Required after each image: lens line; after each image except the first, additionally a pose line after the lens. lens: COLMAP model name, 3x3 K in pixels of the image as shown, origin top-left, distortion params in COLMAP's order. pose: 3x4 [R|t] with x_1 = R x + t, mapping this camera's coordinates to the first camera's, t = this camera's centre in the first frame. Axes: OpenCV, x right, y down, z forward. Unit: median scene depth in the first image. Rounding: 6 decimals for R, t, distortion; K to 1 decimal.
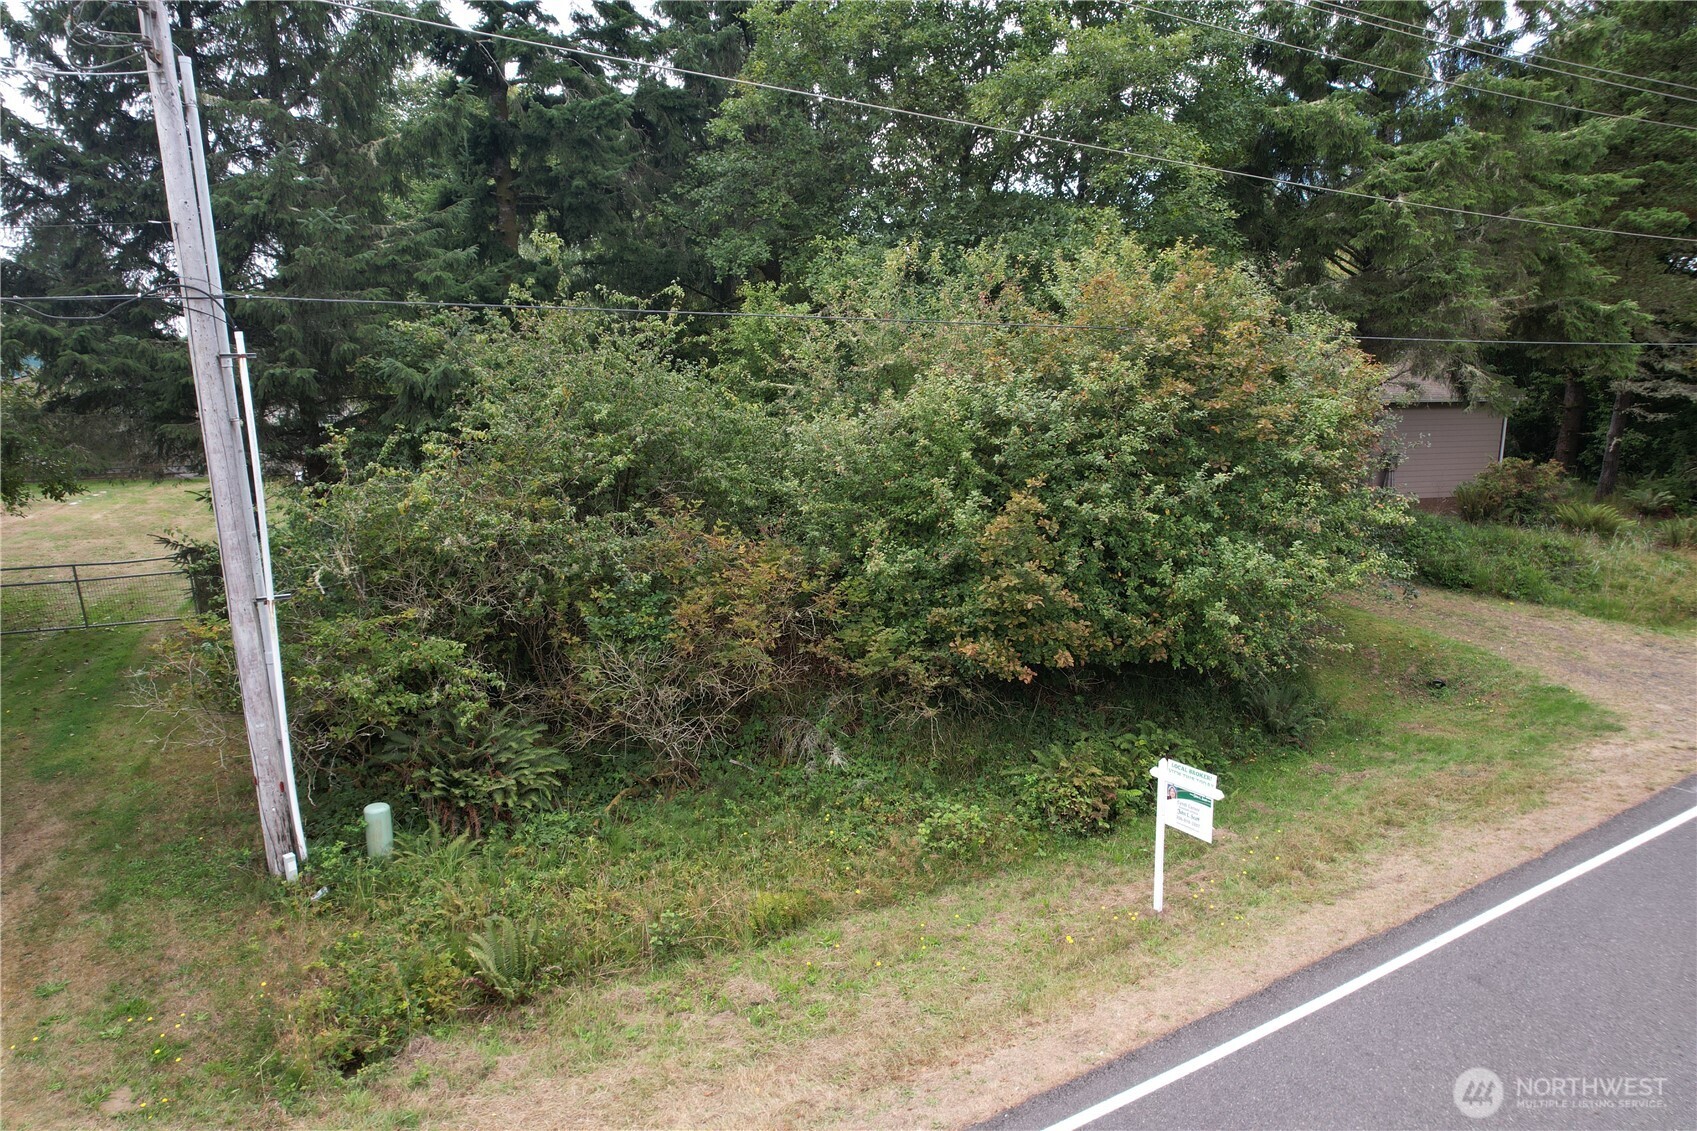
lens RADIAL K [[1066.2, 0, 880.4], [0, 1066.2, 589.6], [0, 0, 1]] dist [-0.044280, 0.031107]
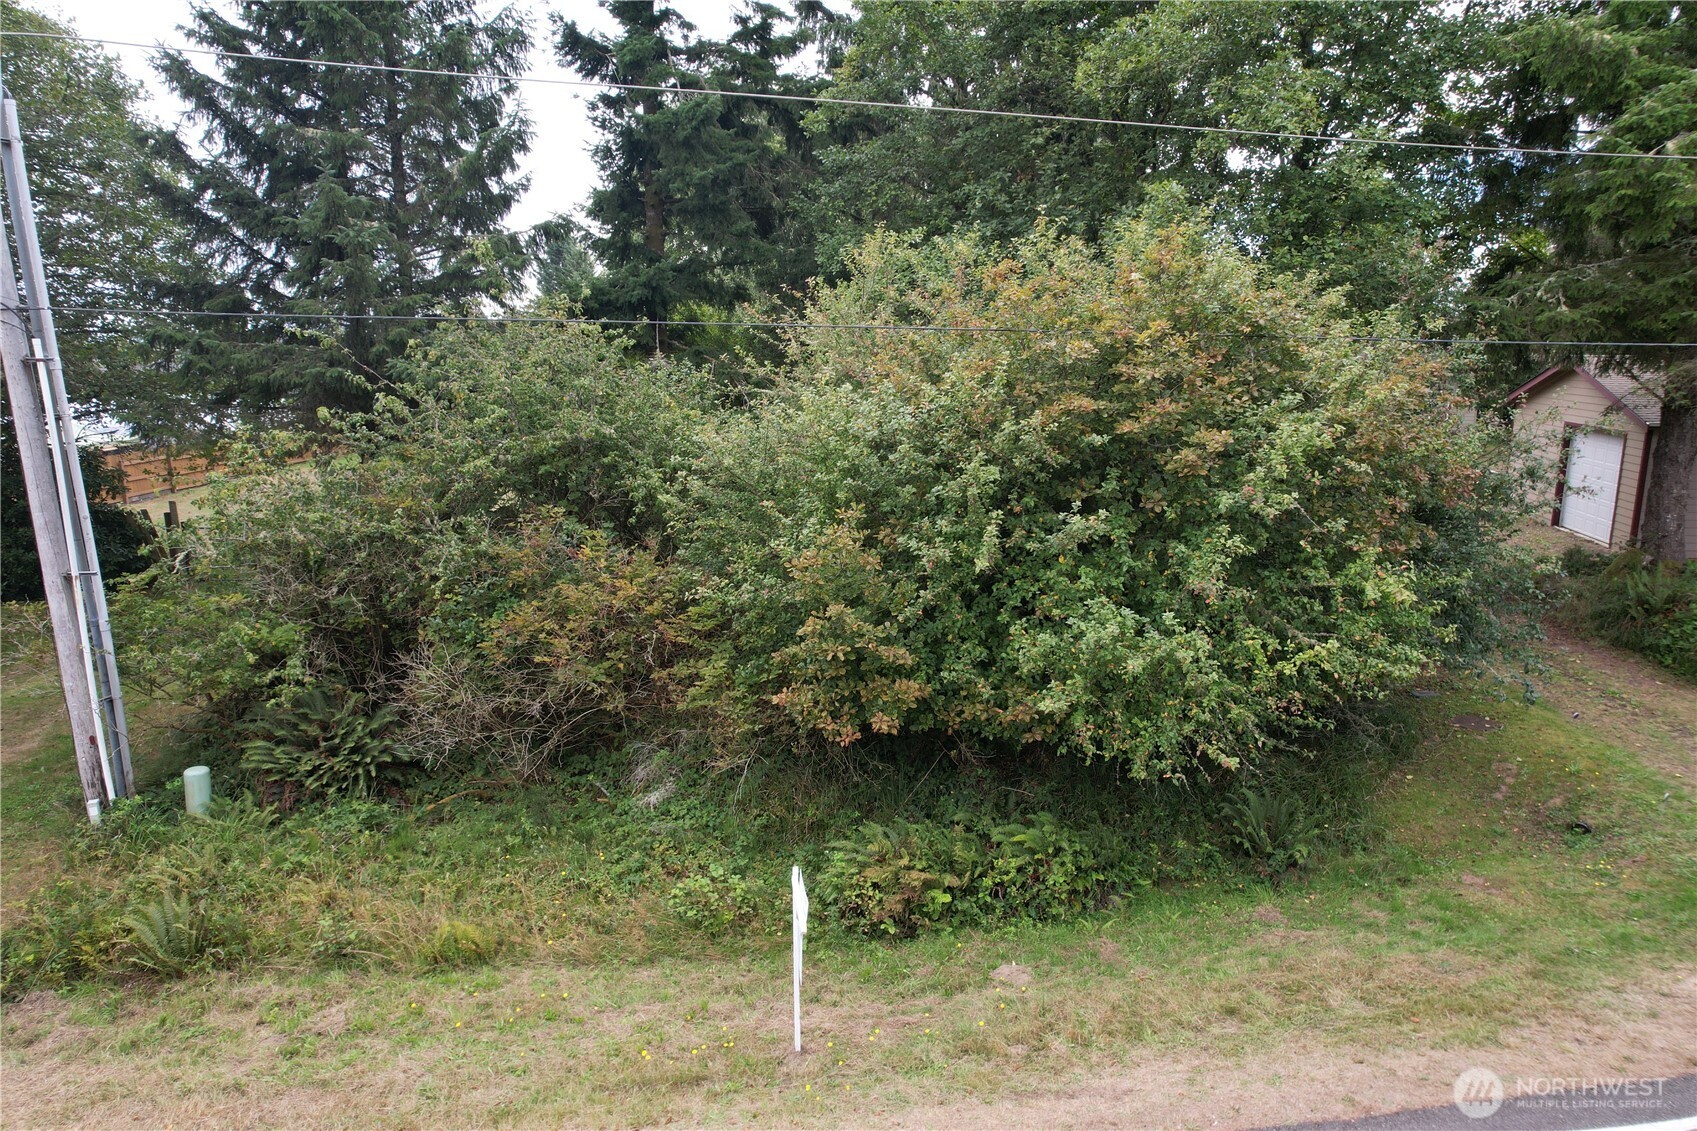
lens RADIAL K [[1066.2, 0, 880.4], [0, 1066.2, 589.6], [0, 0, 1]] dist [-0.044280, 0.031107]
pose [[0.916081, 0.094218, -0.389767, 0.485867], [-0.091729, 0.995469, 0.025040, -0.062104], [0.390360, 0.012814, 0.920573, 0.219953]]
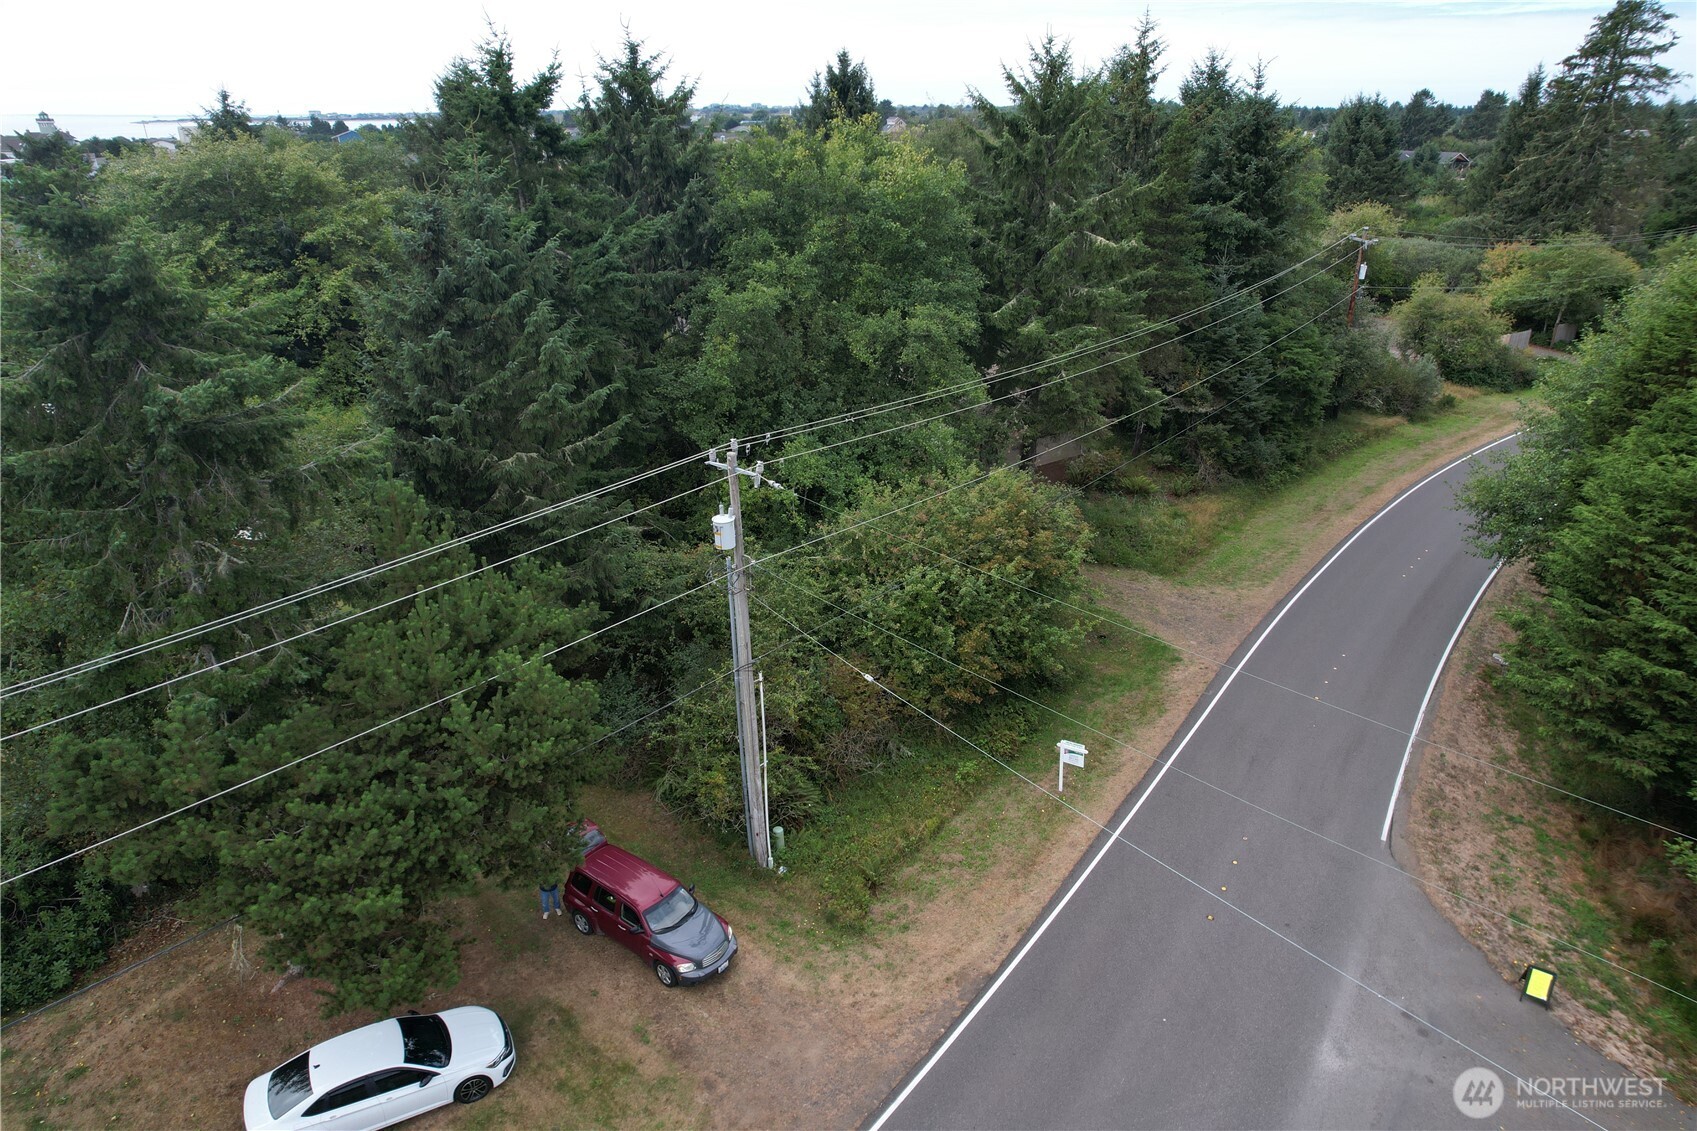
lens RADIAL K [[1066.2, 0, 880.4], [0, 1066.2, 589.6], [0, 0, 1]] dist [-0.044280, 0.031107]
pose [[0.908073, -0.167088, 0.384038, -0.943635], [0.088077, 0.972652, 0.214920, -0.697629], [-0.409446, -0.161338, 0.897955, -0.994000]]
